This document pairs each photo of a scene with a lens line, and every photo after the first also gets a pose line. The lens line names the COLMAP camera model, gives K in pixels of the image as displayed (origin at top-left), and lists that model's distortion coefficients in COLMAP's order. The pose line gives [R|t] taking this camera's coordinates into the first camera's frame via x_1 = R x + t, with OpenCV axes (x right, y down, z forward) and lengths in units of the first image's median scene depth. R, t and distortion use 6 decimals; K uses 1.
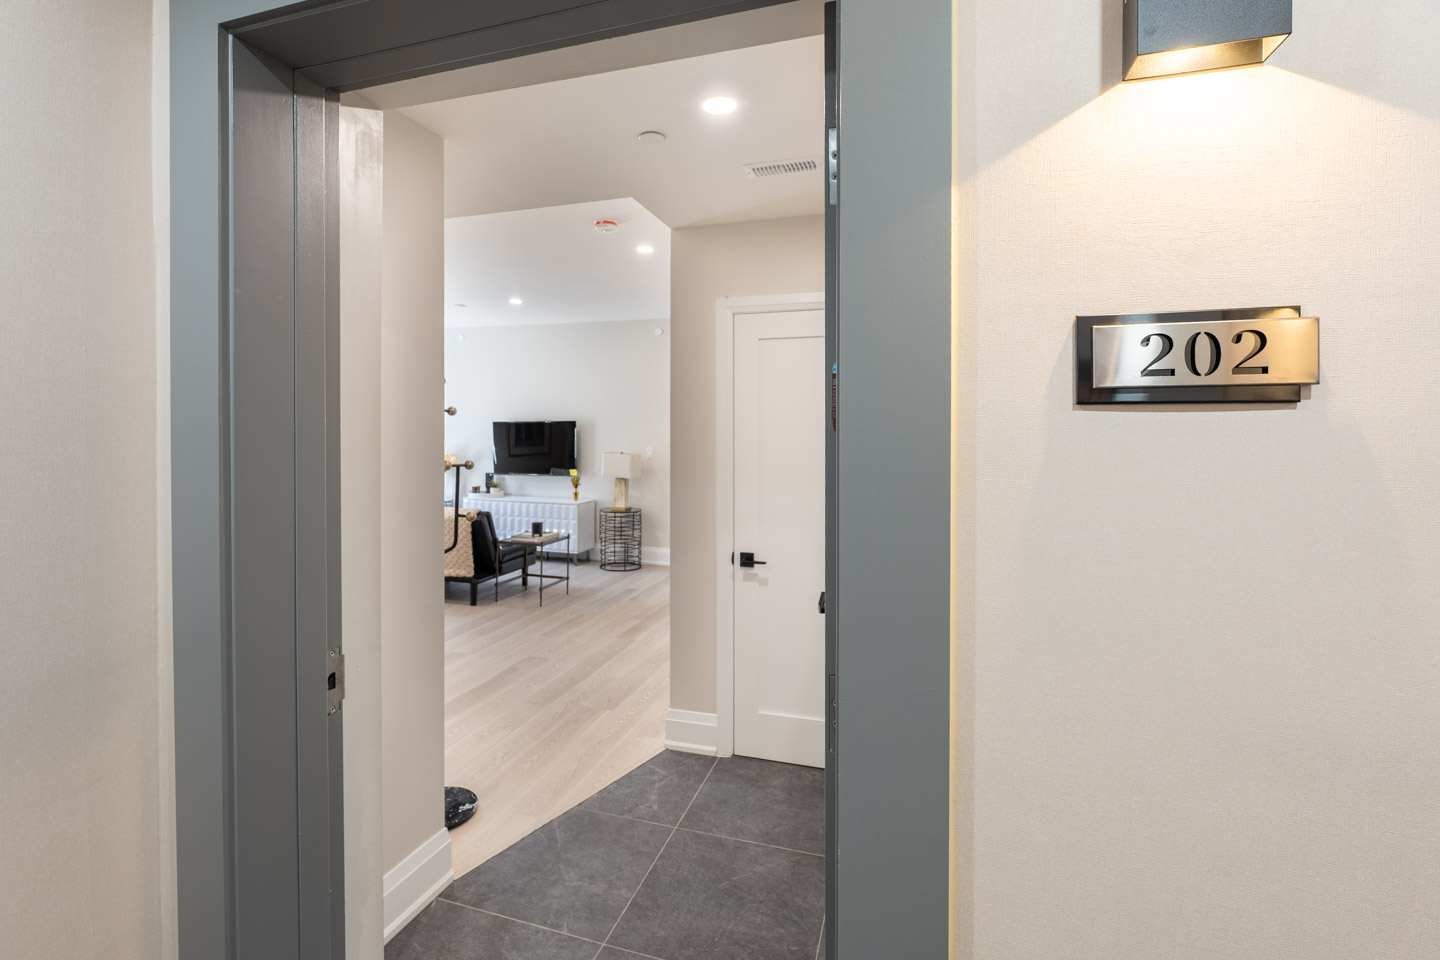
lens RADIAL K [[674.8, 0, 714.5], [0, 674.8, 427.6], [0, 0, 1]] dist [-0.000219, 0.000019]
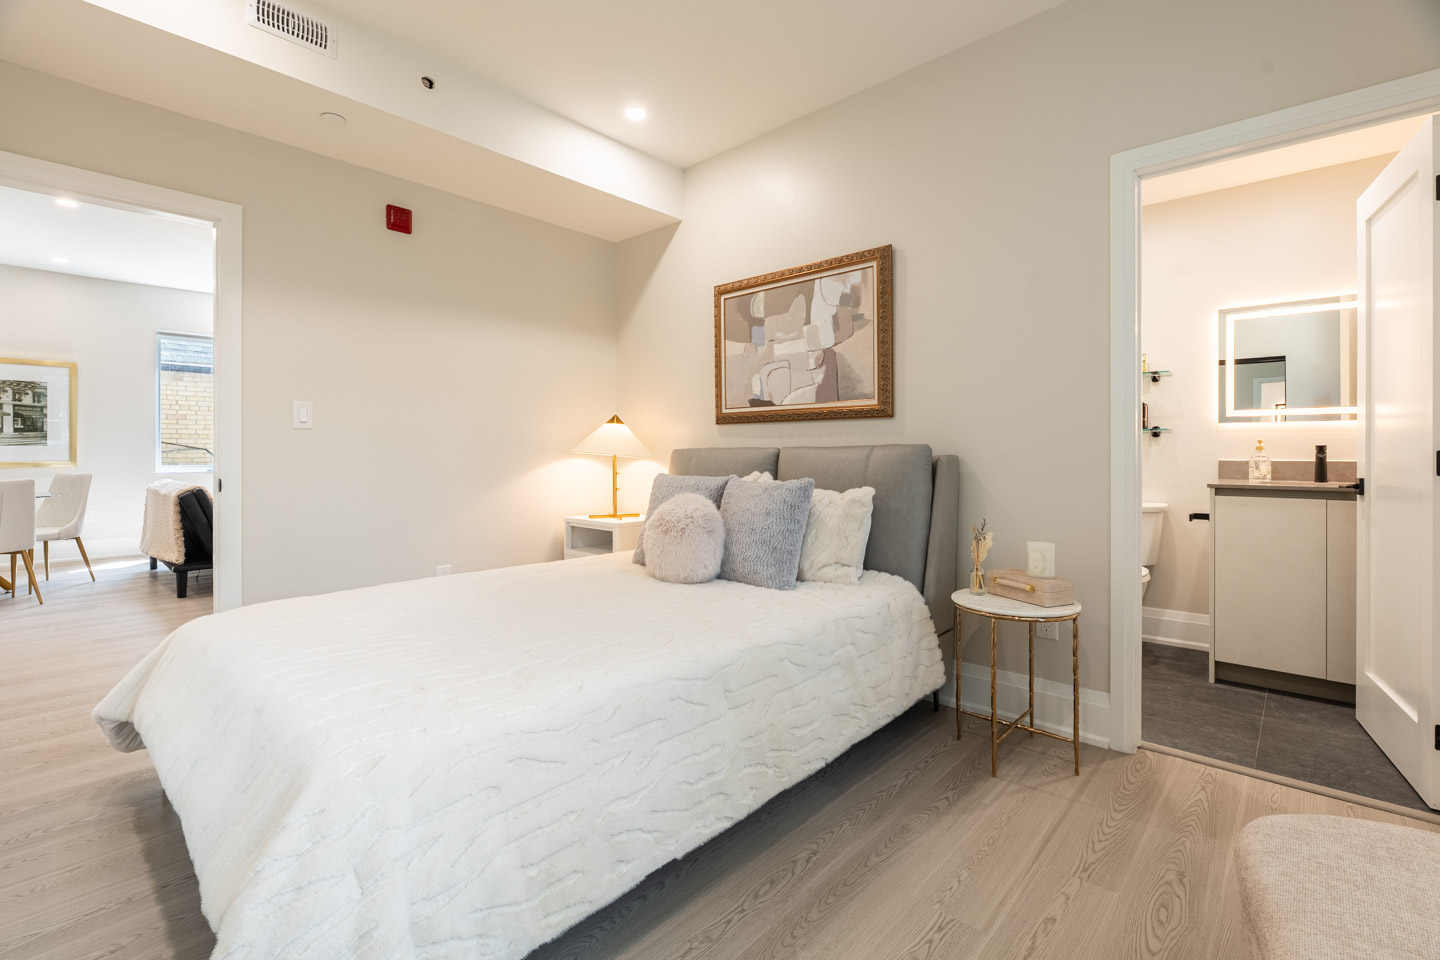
lens RADIAL K [[652.7, 0, 722.1], [0, 652.7, 447.1], [0, 0, 1]] dist [-0.001759, 0.000081]
pose [[0.907357, -0.003799, -0.420344, 0.516841], [0.000244, 0.999964, -0.008512, 0.065966], [0.420361, 0.007621, 0.907325, 0.441700]]
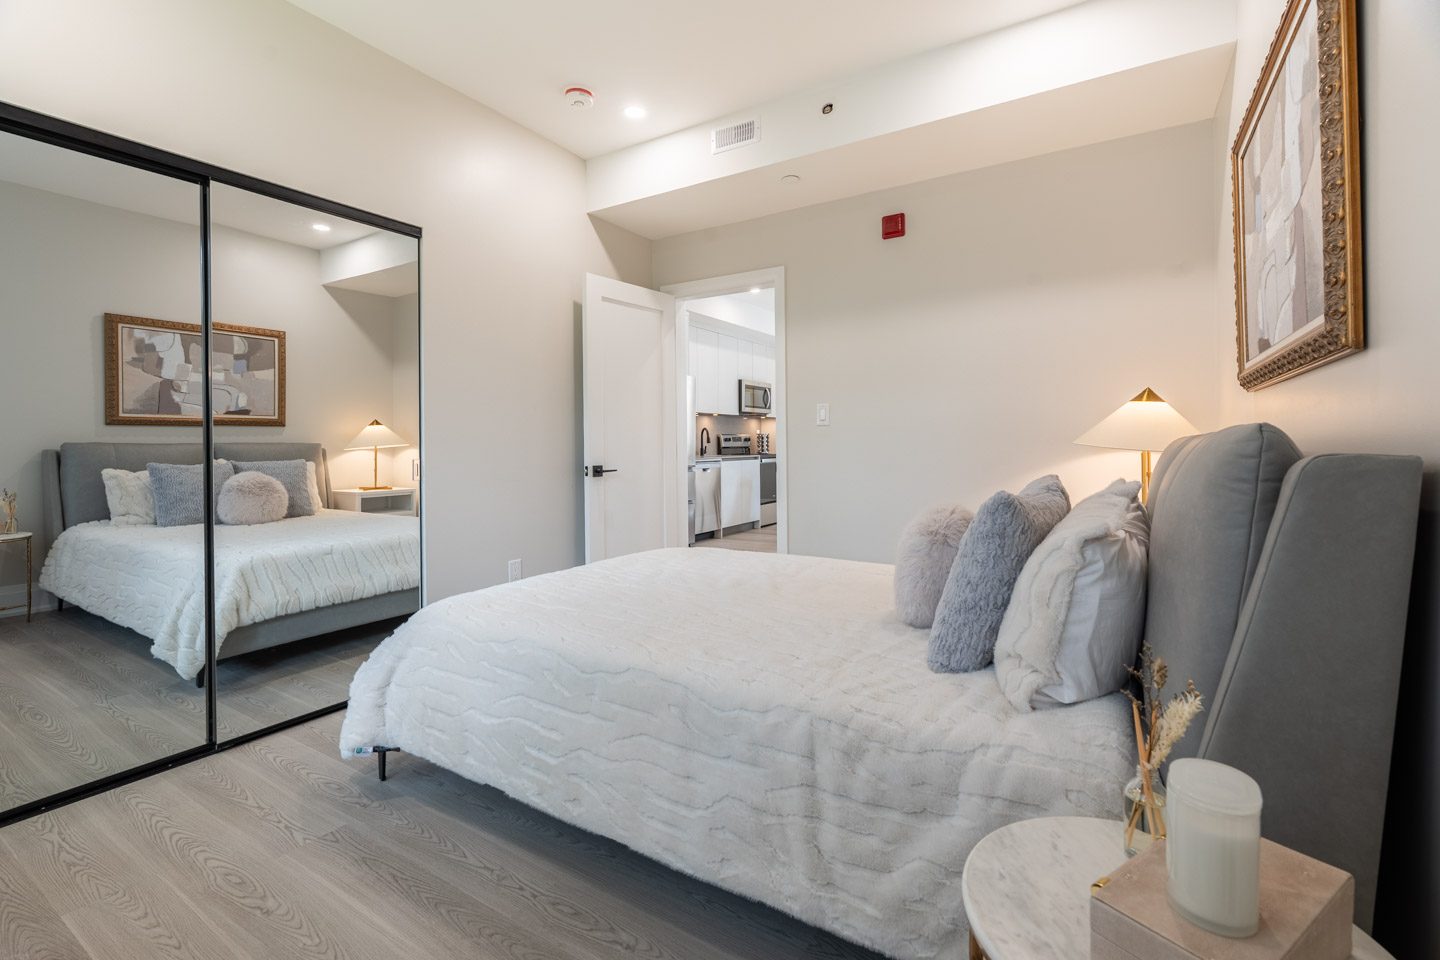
lens RADIAL K [[620.9, 0, 716.9], [0, 620.9, 468.8], [0, 0, 1]] dist [-0.000242, 0.000025]
pose [[-0.243816, 0.039821, -0.969004, 0.616031], [0.000779, 0.999164, 0.040864, 0.065343], [0.969821, 0.009209, -0.243644, 0.759063]]
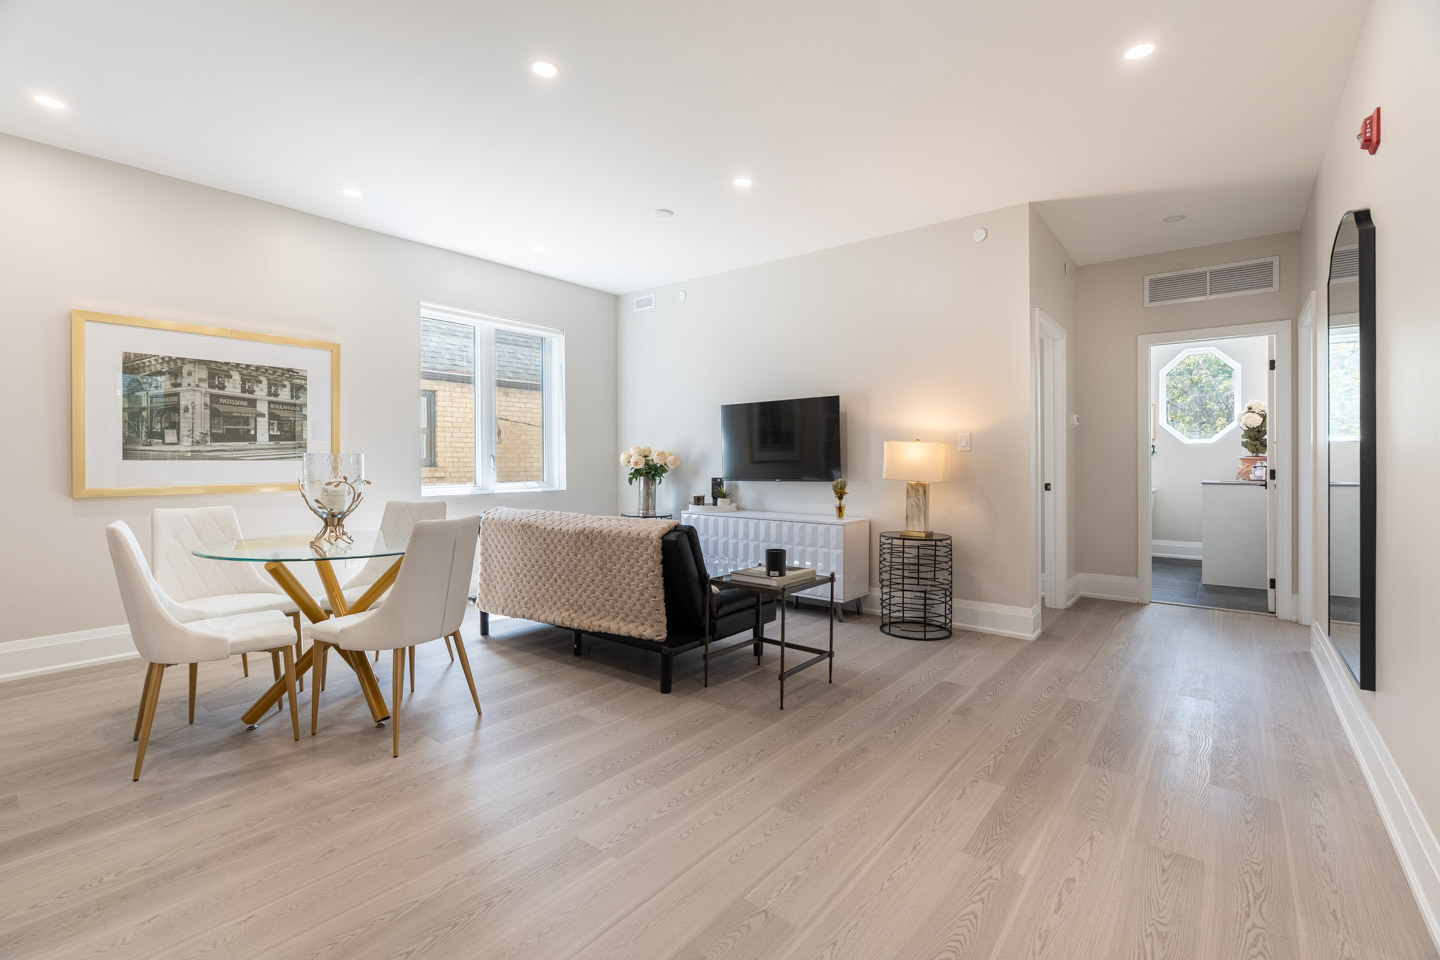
lens RADIAL K [[649.4, 0, 719.4], [0, 649.4, 457.2], [0, 0, 1]] dist [-0.004376, 0.000112]
pose [[0.932842, -0.006609, -0.360225, -0.099038], [0.003393, 0.999949, -0.009560, 0.060712], [0.360270, 0.007696, 0.932816, 0.423117]]
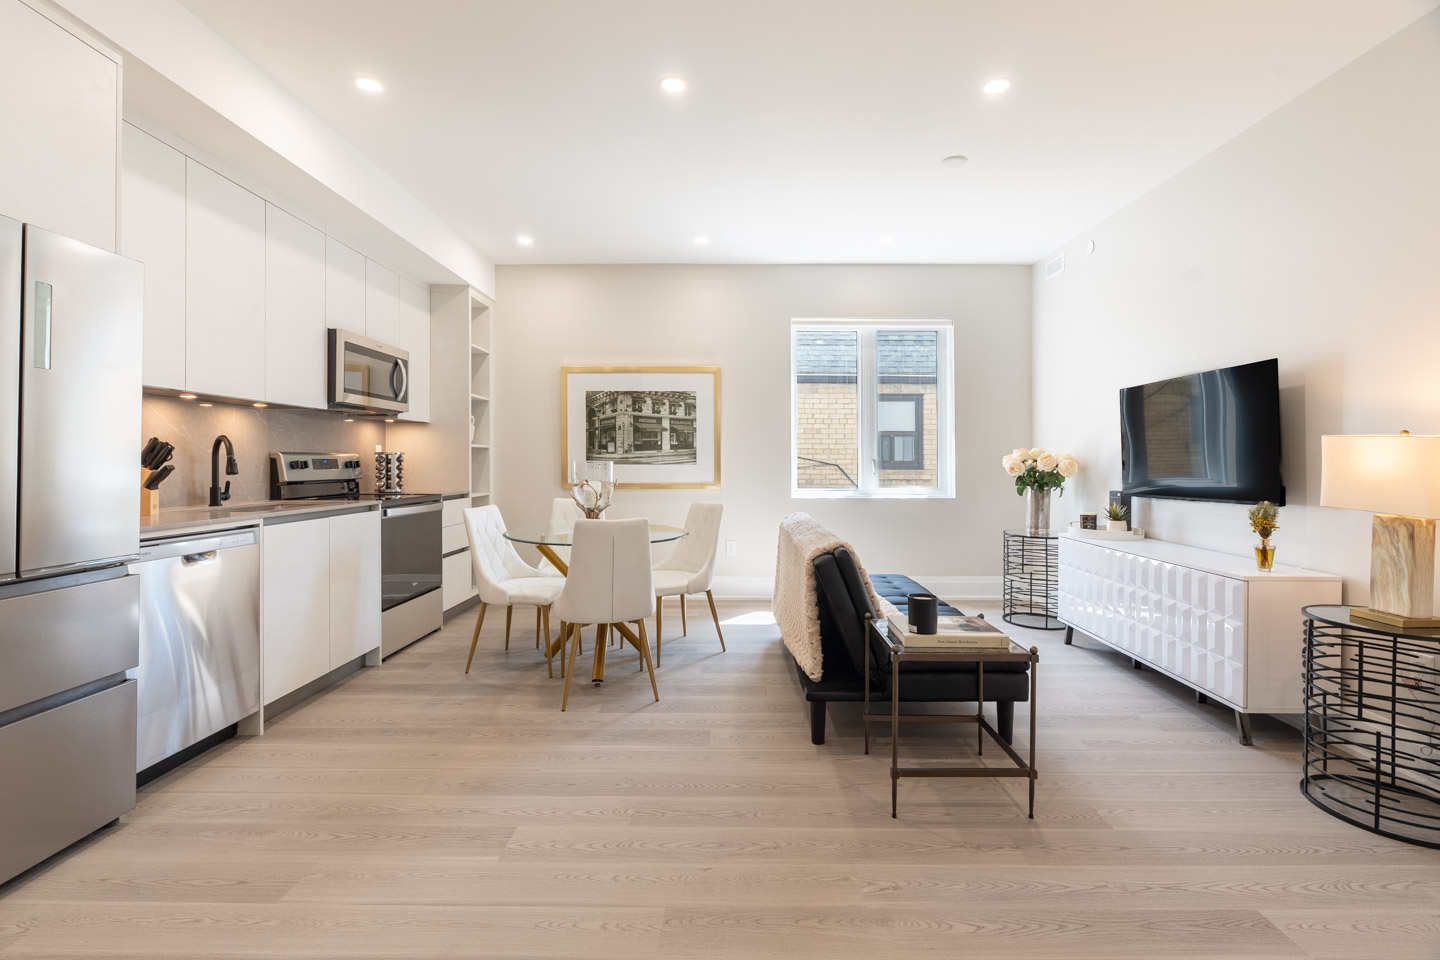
lens RADIAL K [[649.4, 0, 719.4], [0, 649.4, 457.2], [0, 0, 1]] dist [-0.004376, 0.000112]
pose [[0.291965, -0.008458, -0.956392, 0.052447], [-0.003613, 0.999944, -0.009946, 0.055338], [0.956422, 0.006359, 0.291918, 0.662423]]
